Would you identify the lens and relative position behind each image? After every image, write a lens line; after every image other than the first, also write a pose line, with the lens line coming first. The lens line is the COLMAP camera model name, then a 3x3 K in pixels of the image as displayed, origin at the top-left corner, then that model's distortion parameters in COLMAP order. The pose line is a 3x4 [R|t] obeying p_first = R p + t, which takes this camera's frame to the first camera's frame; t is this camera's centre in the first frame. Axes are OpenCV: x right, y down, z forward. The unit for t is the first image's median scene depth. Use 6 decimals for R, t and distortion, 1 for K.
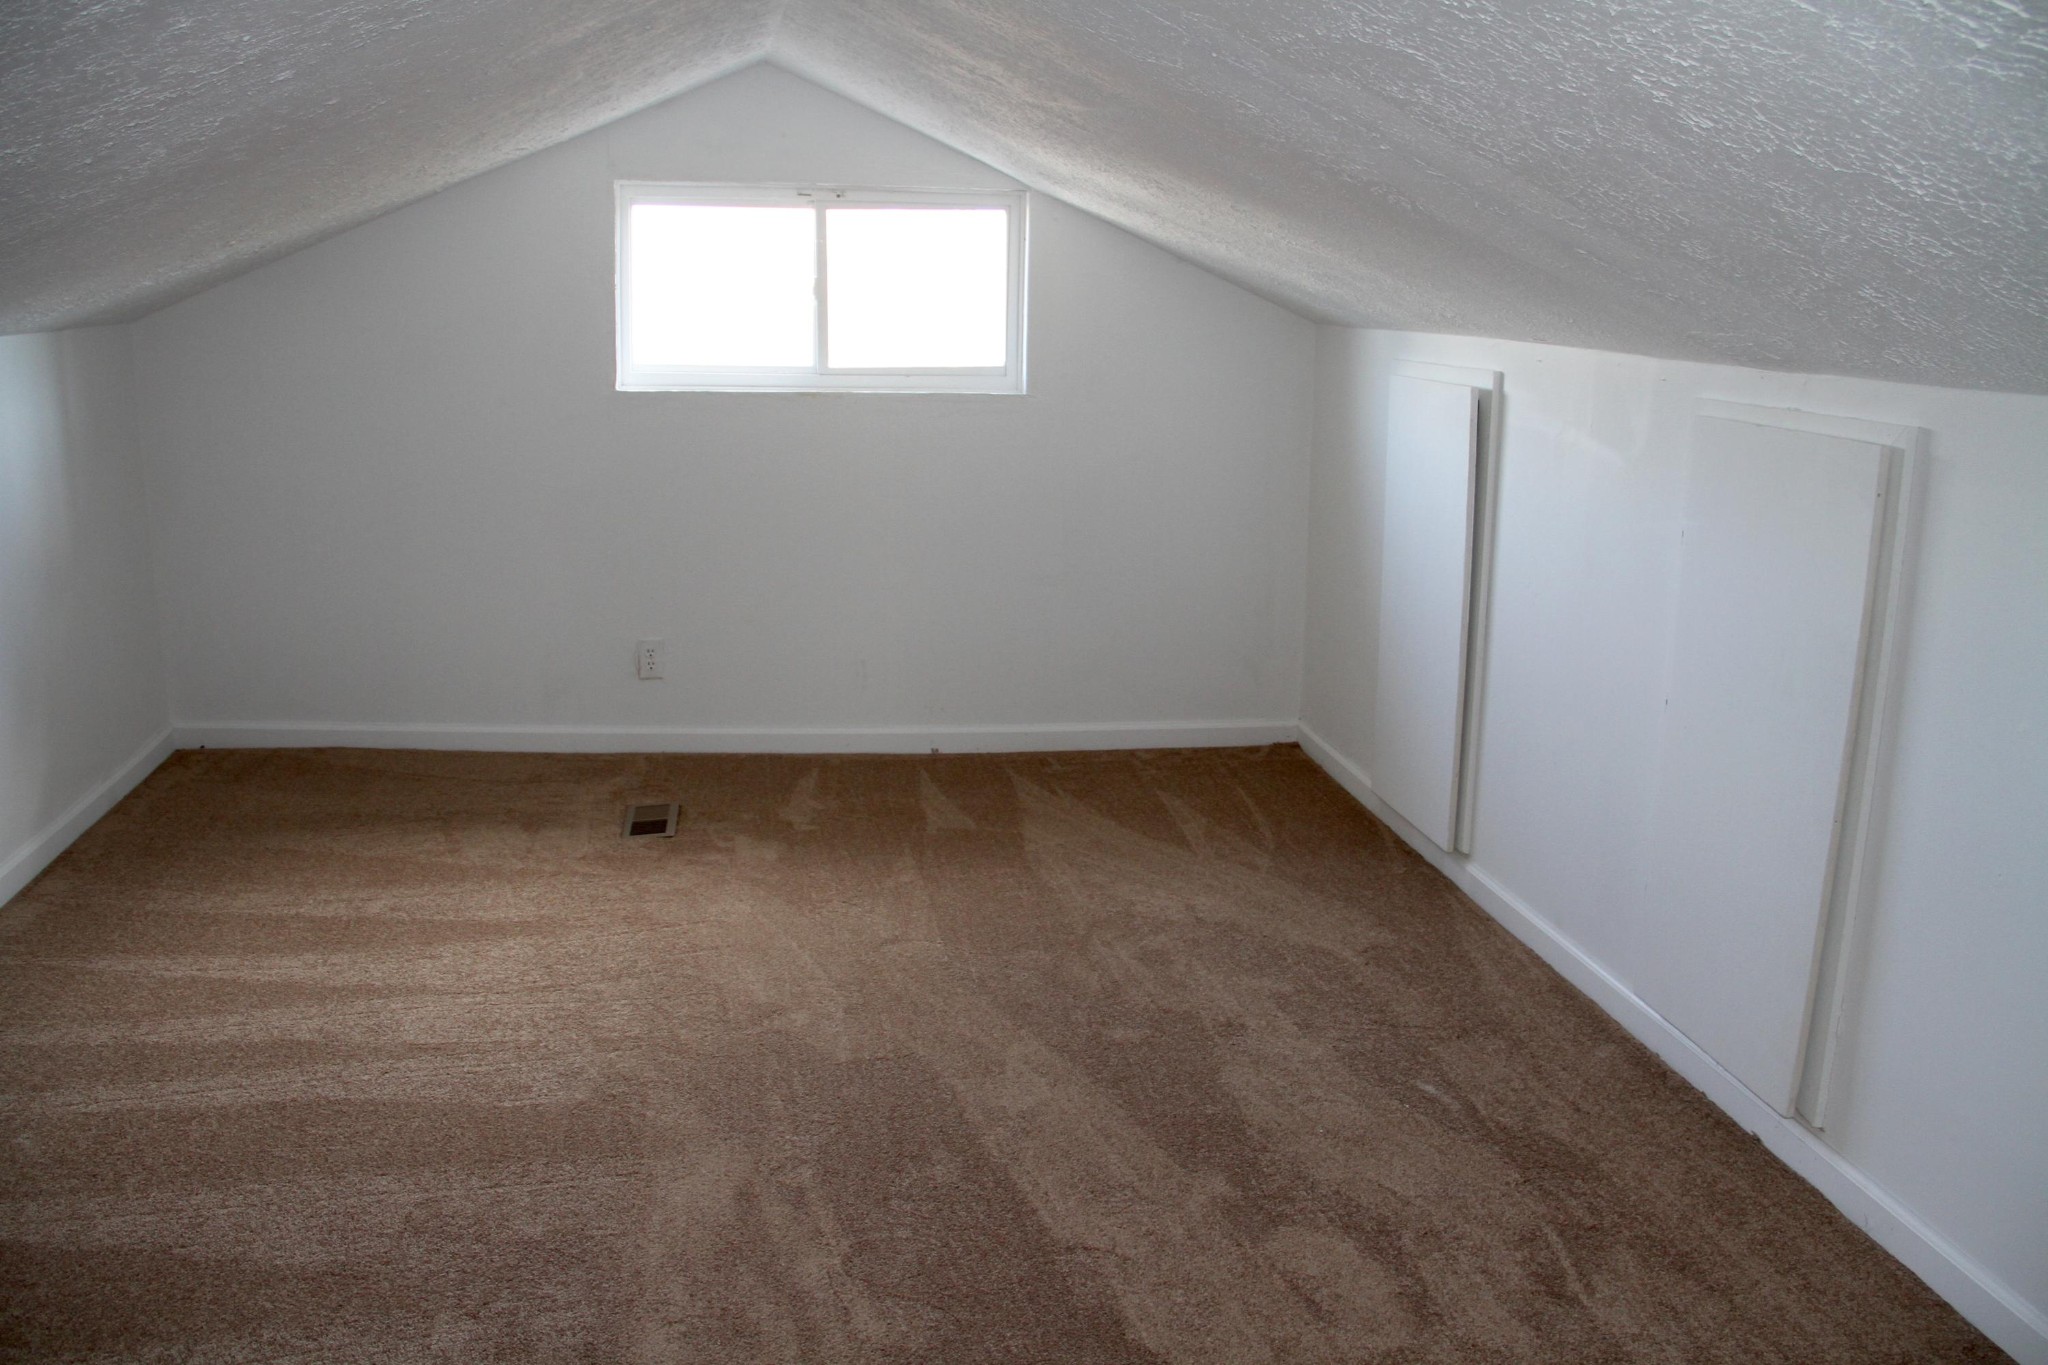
lens RADIAL K [[1653.1, 0, 1028.7], [0, 1653.1, 697.9], [0, 0, 1]] dist [-0.183266, 0.129916]
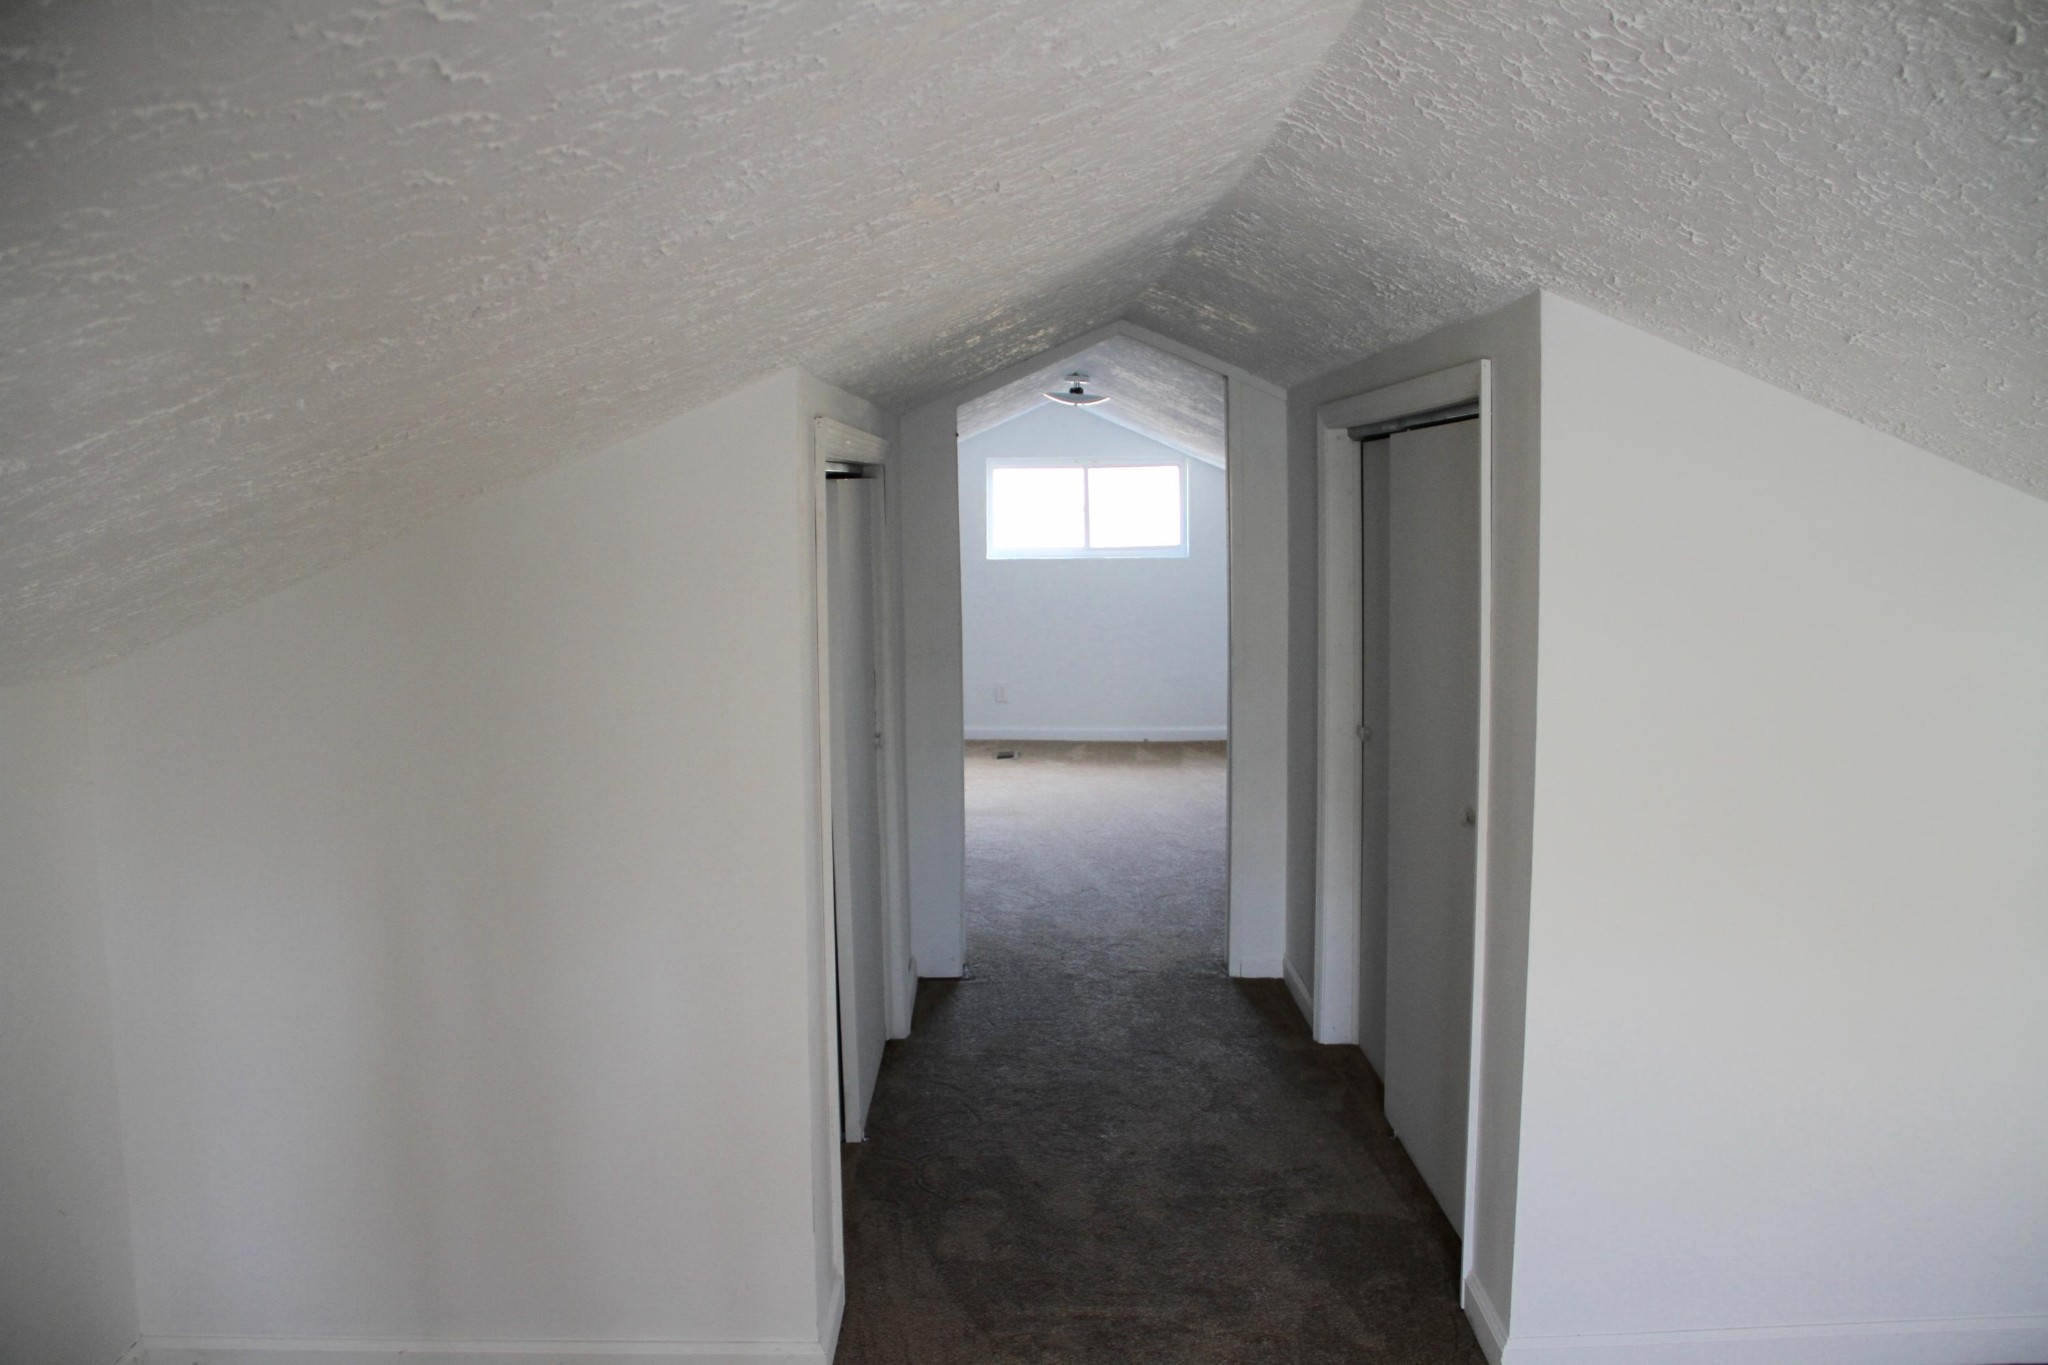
lens RADIAL K [[1653.1, 0, 1028.7], [0, 1653.1, 697.9], [0, 0, 1]] dist [-0.183266, 0.129916]
pose [[0.986704, -0.018043, -0.161520, 0.131233], [-0.006867, 0.988303, -0.152351, 0.301908], [0.162380, 0.151434, 0.975039, -0.995917]]
